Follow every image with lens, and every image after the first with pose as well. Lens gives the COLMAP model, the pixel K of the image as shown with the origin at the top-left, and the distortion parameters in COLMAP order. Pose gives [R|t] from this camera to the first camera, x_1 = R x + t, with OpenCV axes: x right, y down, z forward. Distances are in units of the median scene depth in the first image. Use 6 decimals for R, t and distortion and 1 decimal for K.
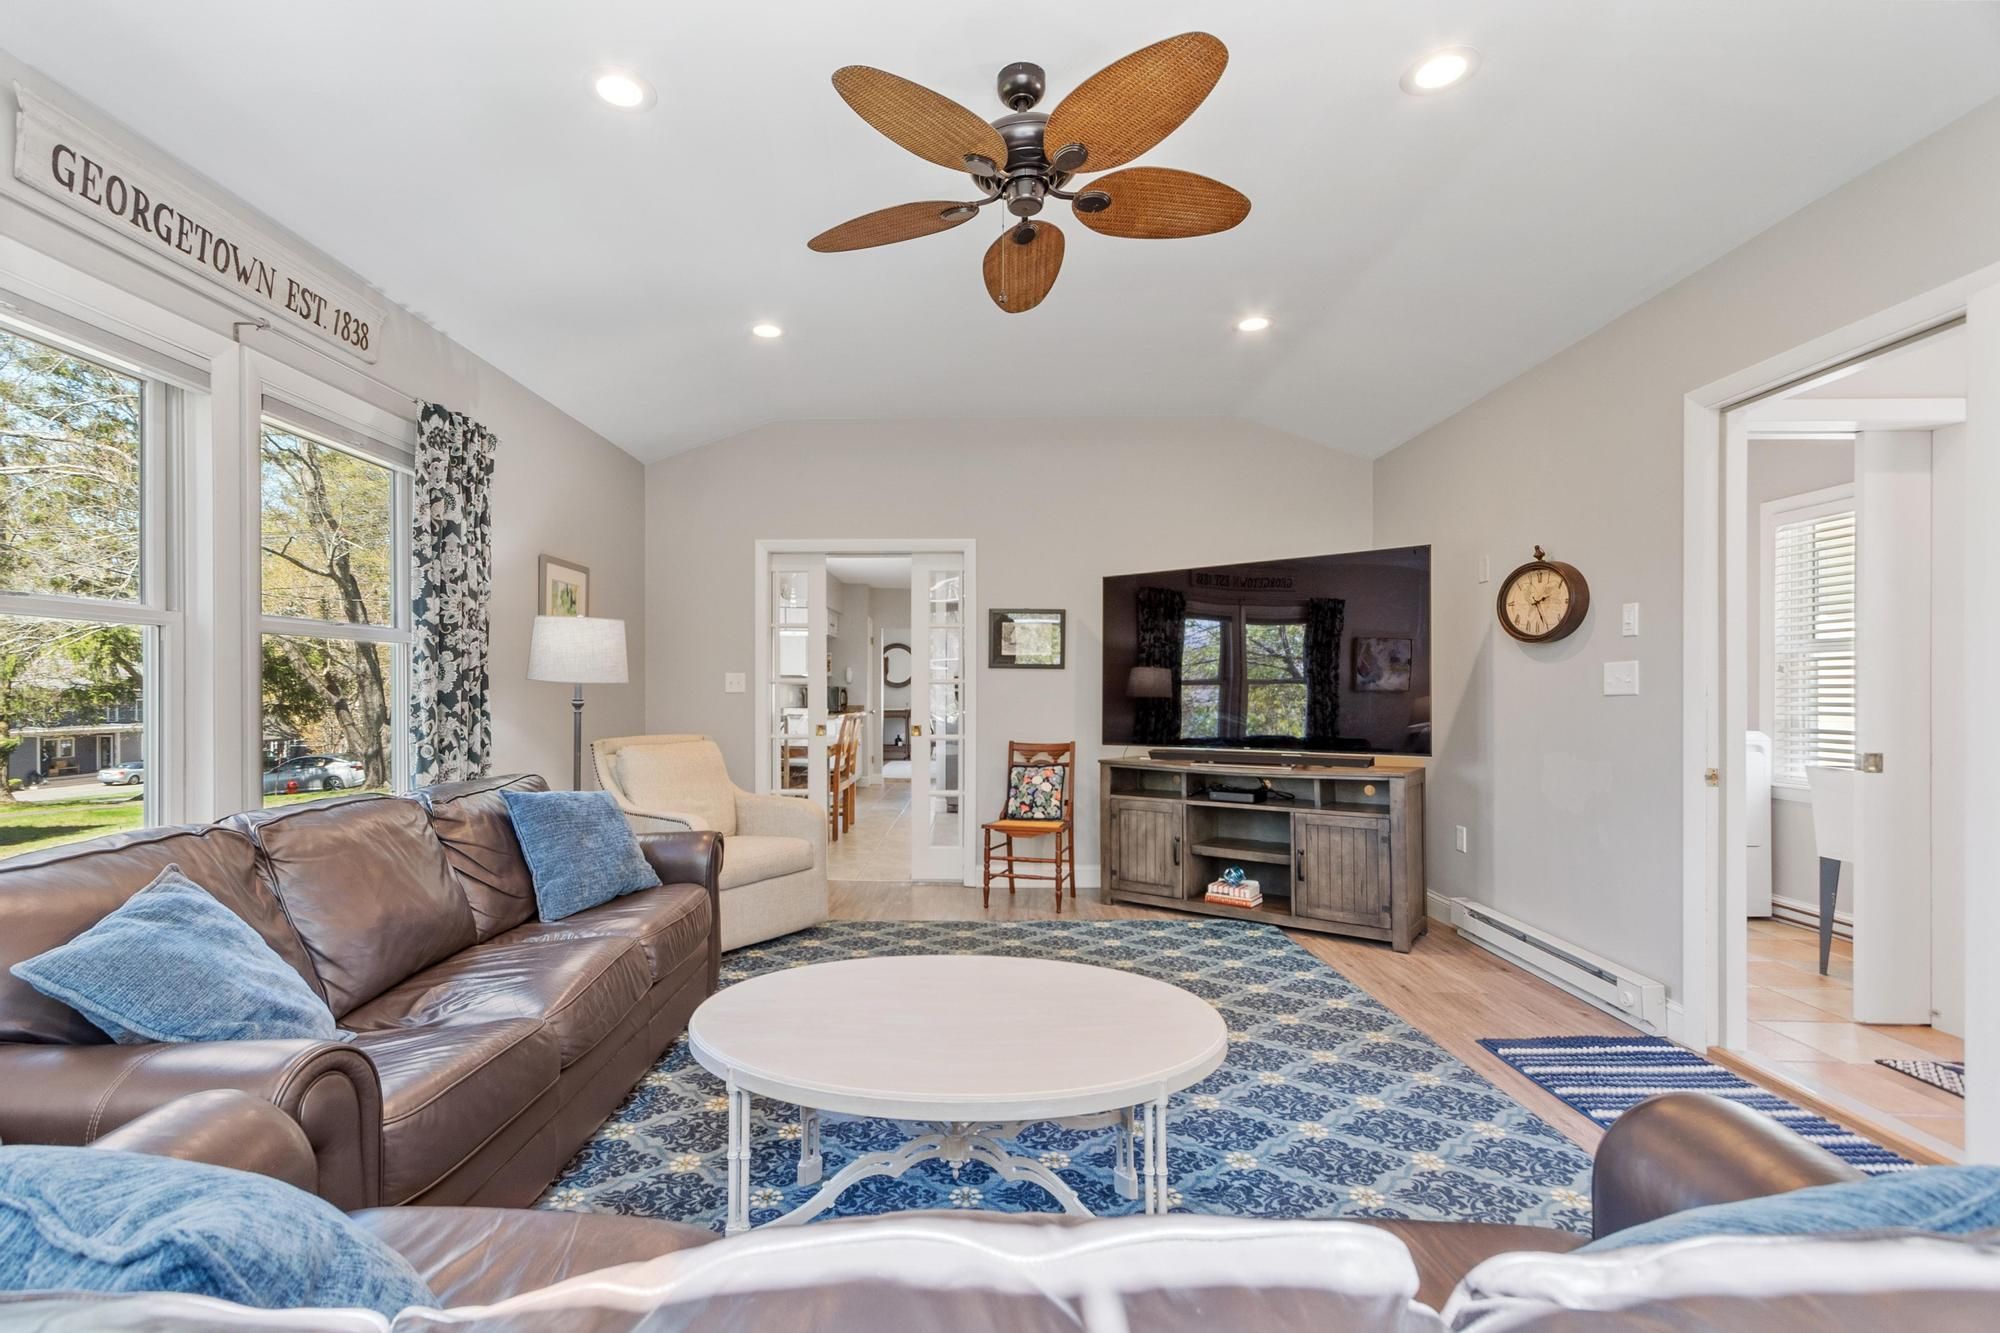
lens RADIAL K [[864.5, 0, 984.5], [0, 864.5, 679.2], [0, 0, 1]] dist [0.002696, 0.000246]
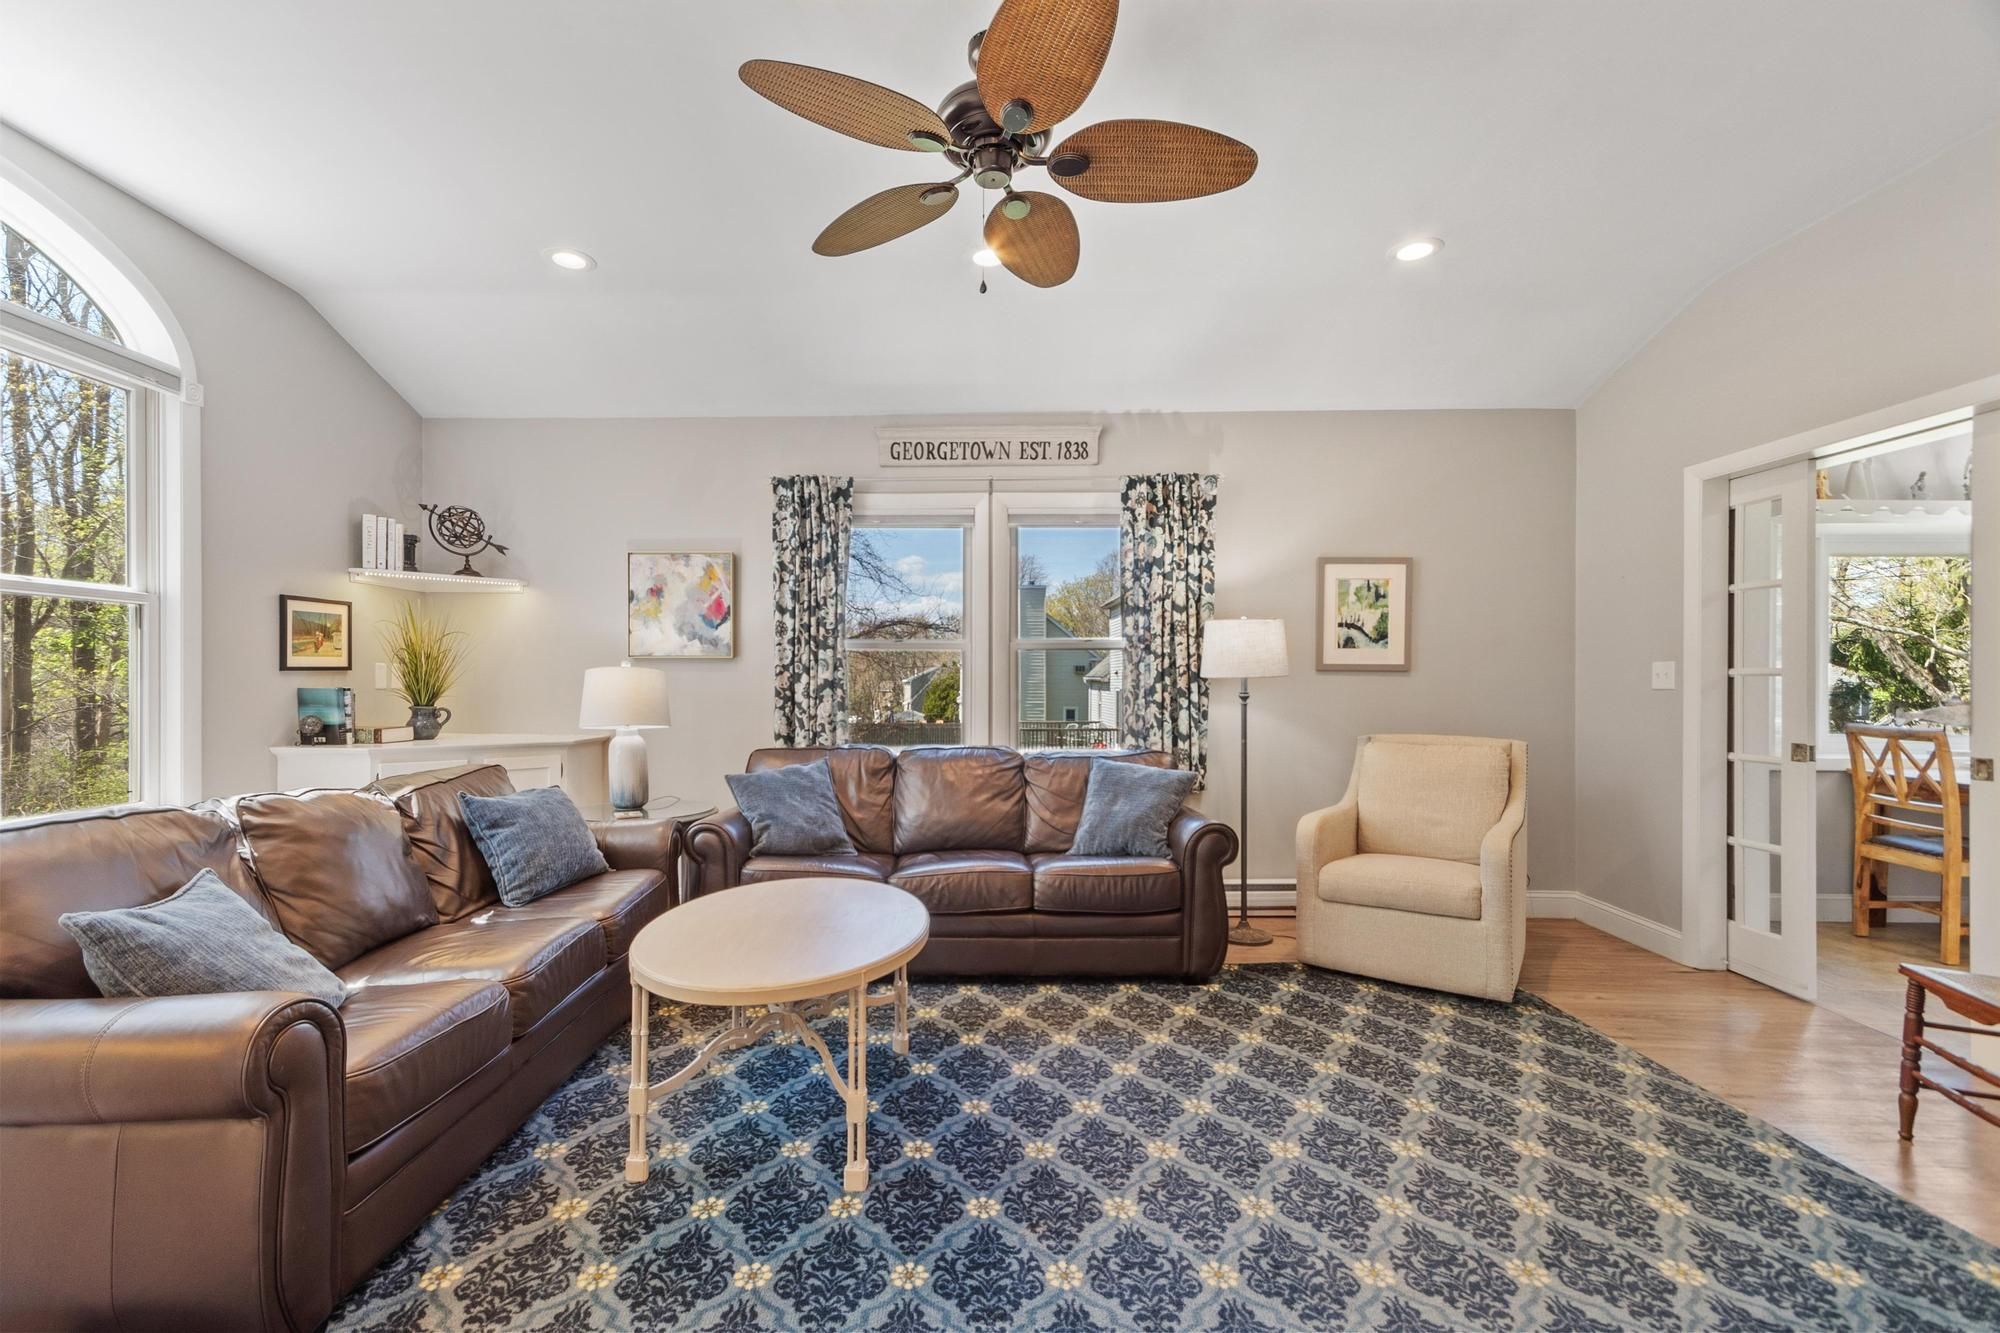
lens RADIAL K [[864.5, 0, 983.4], [0, 864.5, 679.0], [0, 0, 1]] dist [0.002696, 0.000246]
pose [[0.008609, -0.003015, -0.999958, 0.708844], [0.009922, 0.999946, -0.002930, 0.006697], [0.999914, -0.009896, 0.008638, 0.718035]]
